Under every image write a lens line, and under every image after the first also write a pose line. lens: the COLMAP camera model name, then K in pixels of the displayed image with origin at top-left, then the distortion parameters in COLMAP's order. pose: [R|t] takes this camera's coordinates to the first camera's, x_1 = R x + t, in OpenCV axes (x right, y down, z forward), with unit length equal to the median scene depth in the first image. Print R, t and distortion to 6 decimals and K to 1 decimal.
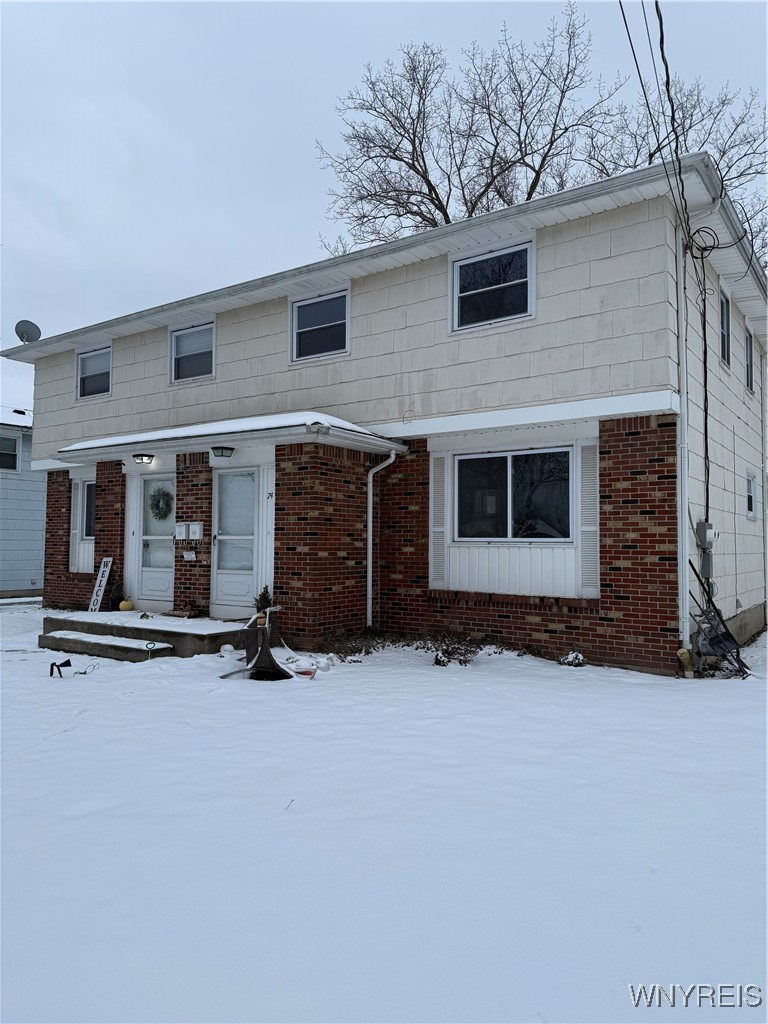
lens RADIAL K [[719.1, 0, 392.1], [0, 719.1, 510.1], [0, 0, 1]] dist [0.088605, -0.012370]
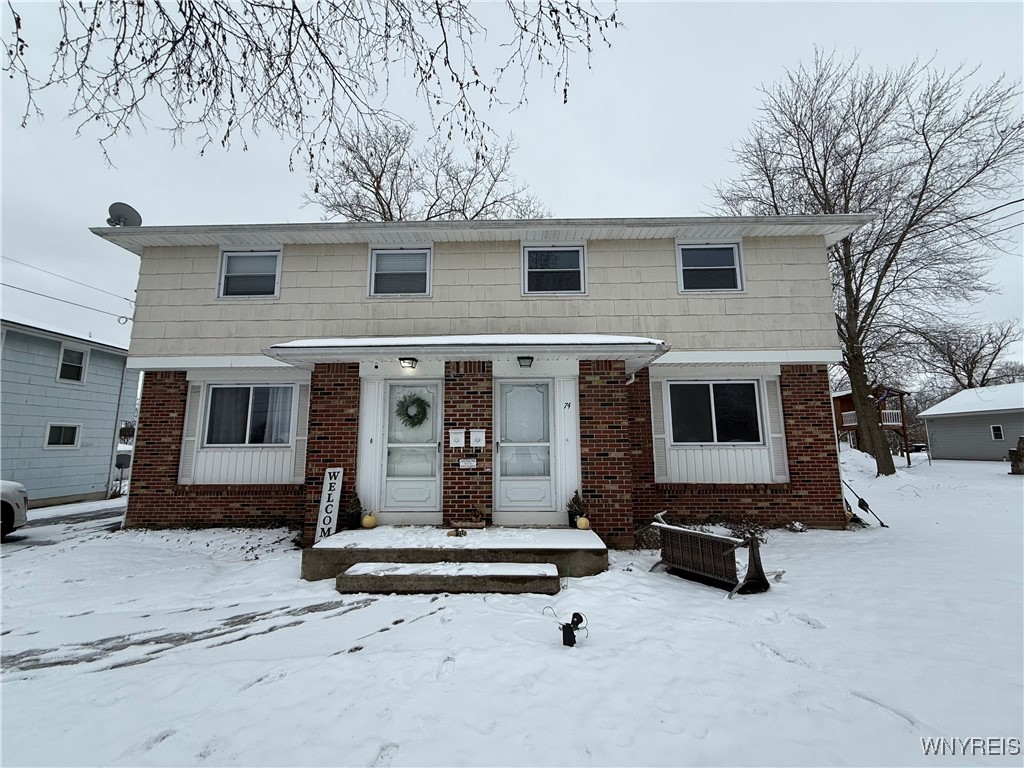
lens RADIAL K [[407.9, 0, 513.9], [0, 407.9, 384.0], [0, 0, 1]] dist [-0.001460, -0.000219]
pose [[0.829698, 0.068189, 0.554032, -0.576057], [-0.013893, 0.994726, -0.101623, 0.011287], [-0.558039, 0.076619, 0.826270, 0.526131]]
